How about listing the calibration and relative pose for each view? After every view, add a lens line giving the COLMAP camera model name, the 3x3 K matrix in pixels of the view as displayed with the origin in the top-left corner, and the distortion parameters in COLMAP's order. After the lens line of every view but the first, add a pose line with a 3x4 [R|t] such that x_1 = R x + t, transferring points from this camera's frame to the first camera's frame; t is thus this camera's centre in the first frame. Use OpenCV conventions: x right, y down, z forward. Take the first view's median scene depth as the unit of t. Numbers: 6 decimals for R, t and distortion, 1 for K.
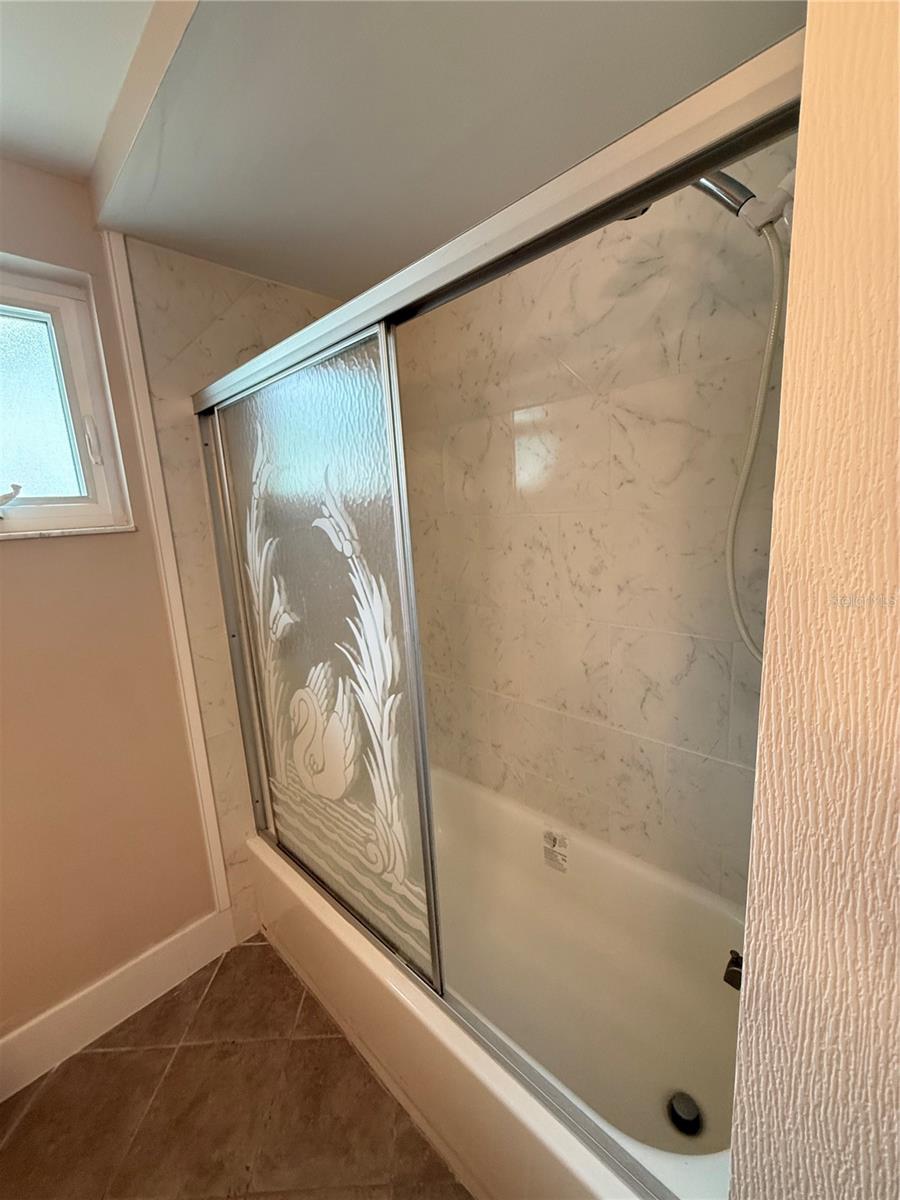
lens RADIAL K [[481.6, 0, 451.4], [0, 481.6, 597.4], [0, 0, 1]] dist [-0.001233, 0.000034]
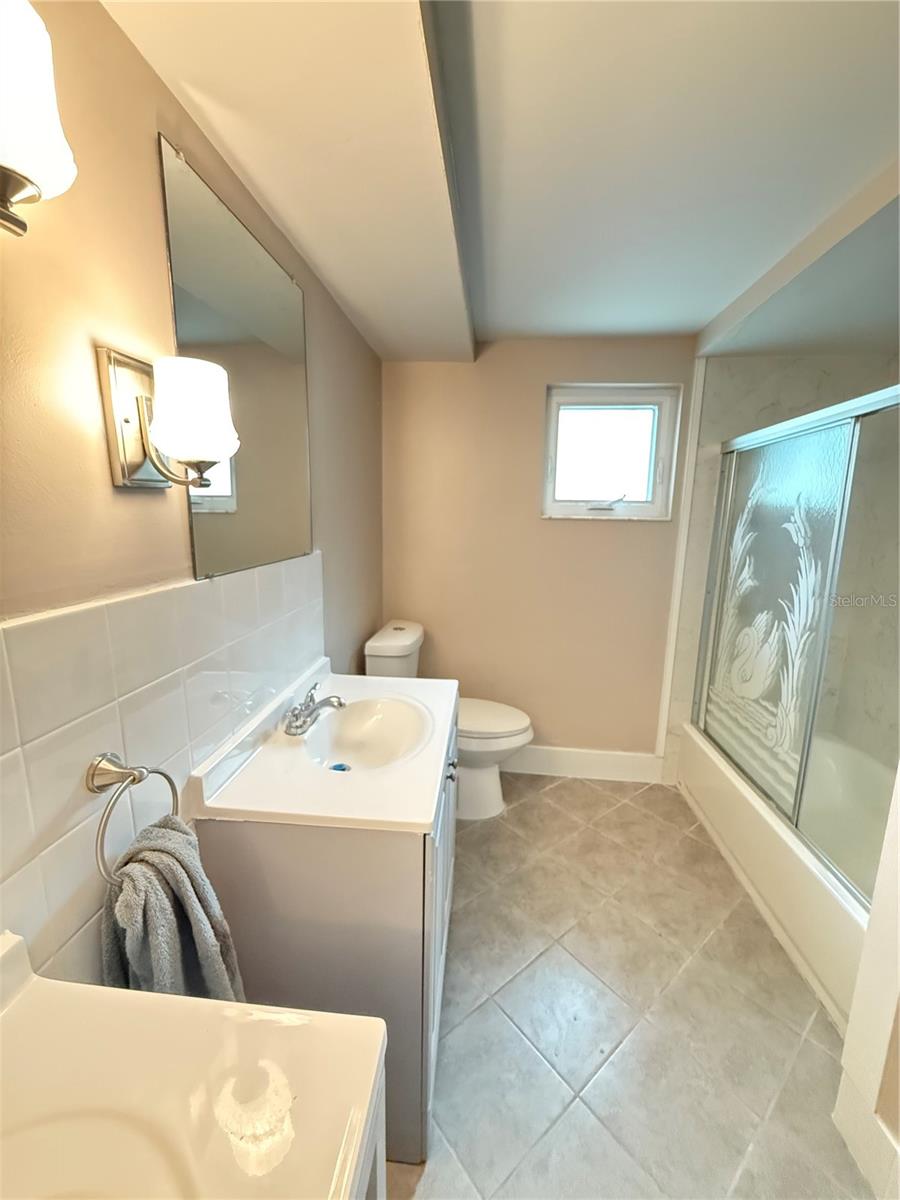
lens RADIAL K [[481.6, 0, 451.4], [0, 481.6, 597.4], [0, 0, 1]] dist [-0.001233, 0.000034]
pose [[0.617366, 0.203370, -0.759934, 0.285763], [-0.197126, 0.975179, 0.100830, 0.130386], [0.761578, 0.087554, 0.642132, -0.818589]]
